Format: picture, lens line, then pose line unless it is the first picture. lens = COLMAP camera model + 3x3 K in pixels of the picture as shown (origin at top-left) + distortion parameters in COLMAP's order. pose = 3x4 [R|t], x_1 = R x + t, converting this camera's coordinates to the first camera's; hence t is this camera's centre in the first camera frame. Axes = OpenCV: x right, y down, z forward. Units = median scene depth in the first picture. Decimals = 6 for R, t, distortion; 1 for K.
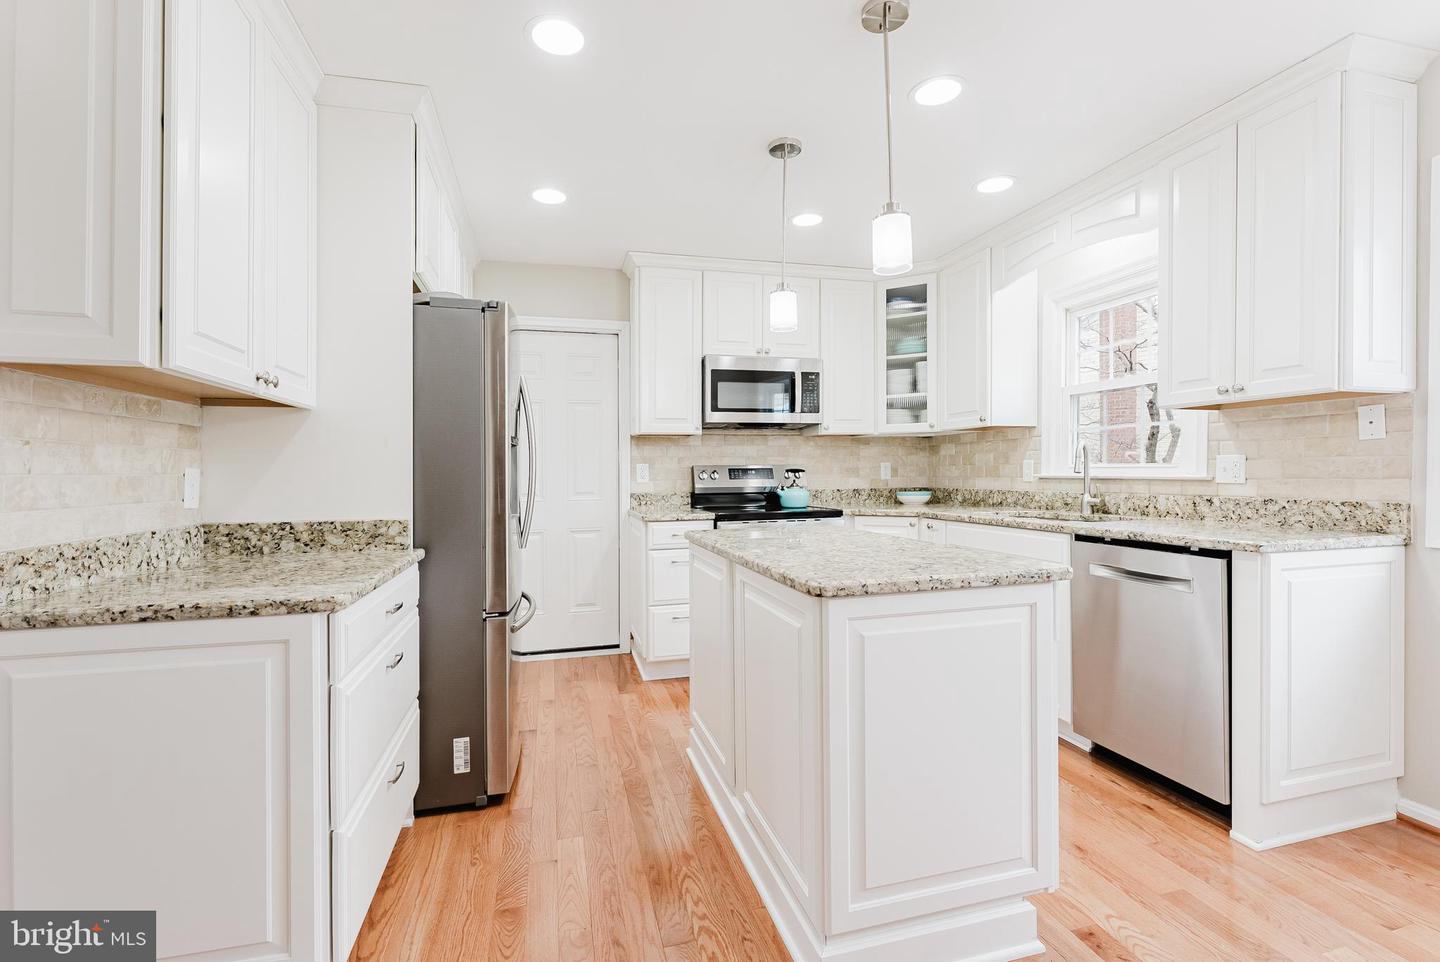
lens RADIAL K [[648.1, 0, 716.4], [0, 648.1, 477.2], [0, 0, 1]] dist [-0.001111, -0.000355]
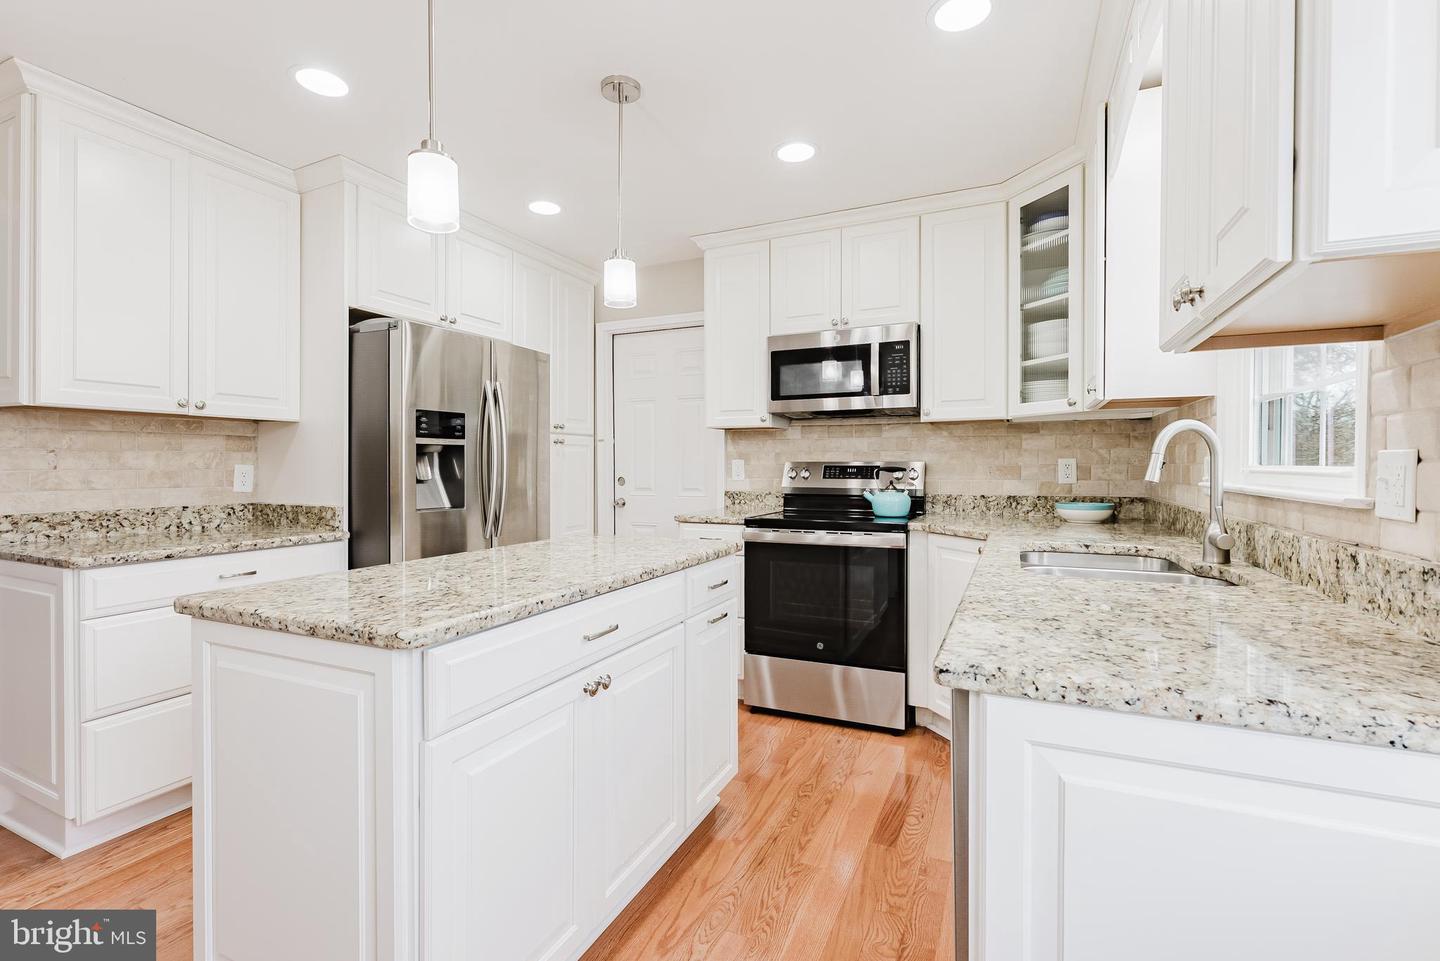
lens RADIAL K [[648.1, 0, 711.8], [0, 648.1, 471.7], [0, 0, 1]] dist [-0.001111, -0.000355]
pose [[0.768090, 0.015413, -0.640156, 0.604047], [-0.012303, 0.999881, 0.009311, -0.015870], [0.640223, 0.000724, 0.768189, 0.348907]]
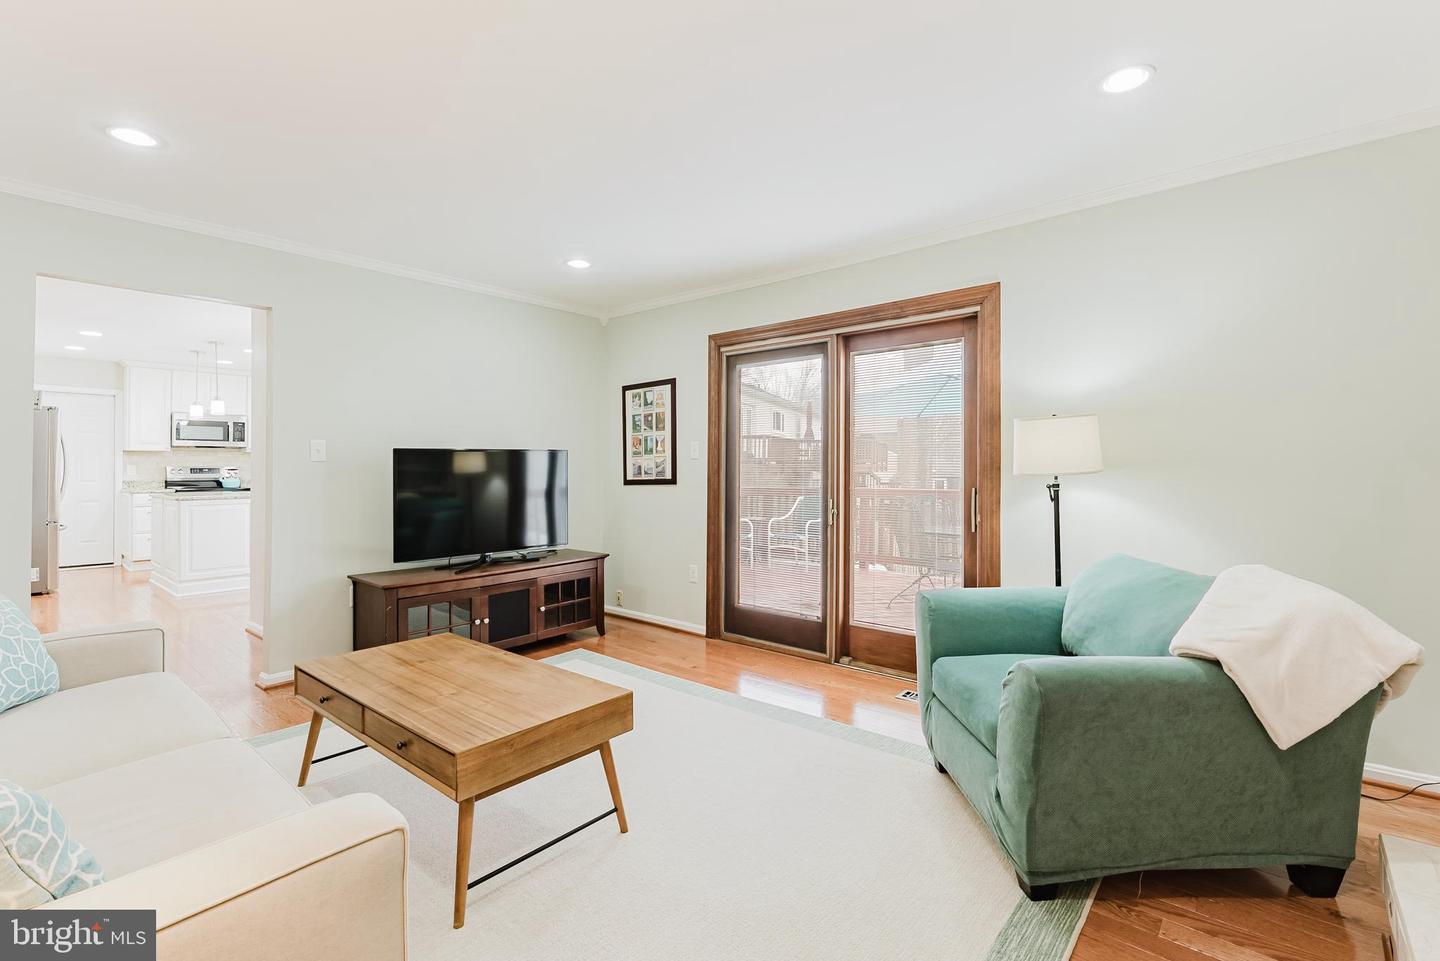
lens RADIAL K [[648.1, 0, 718.5], [0, 648.1, 473.2], [0, 0, 1]] dist [-0.001111, -0.000355]
pose [[0.824966, 0.010026, 0.565094, 0.309681], [-0.010011, 0.999945, -0.003126, -0.011155], [-0.565094, -0.003079, 0.825021, -2.037077]]
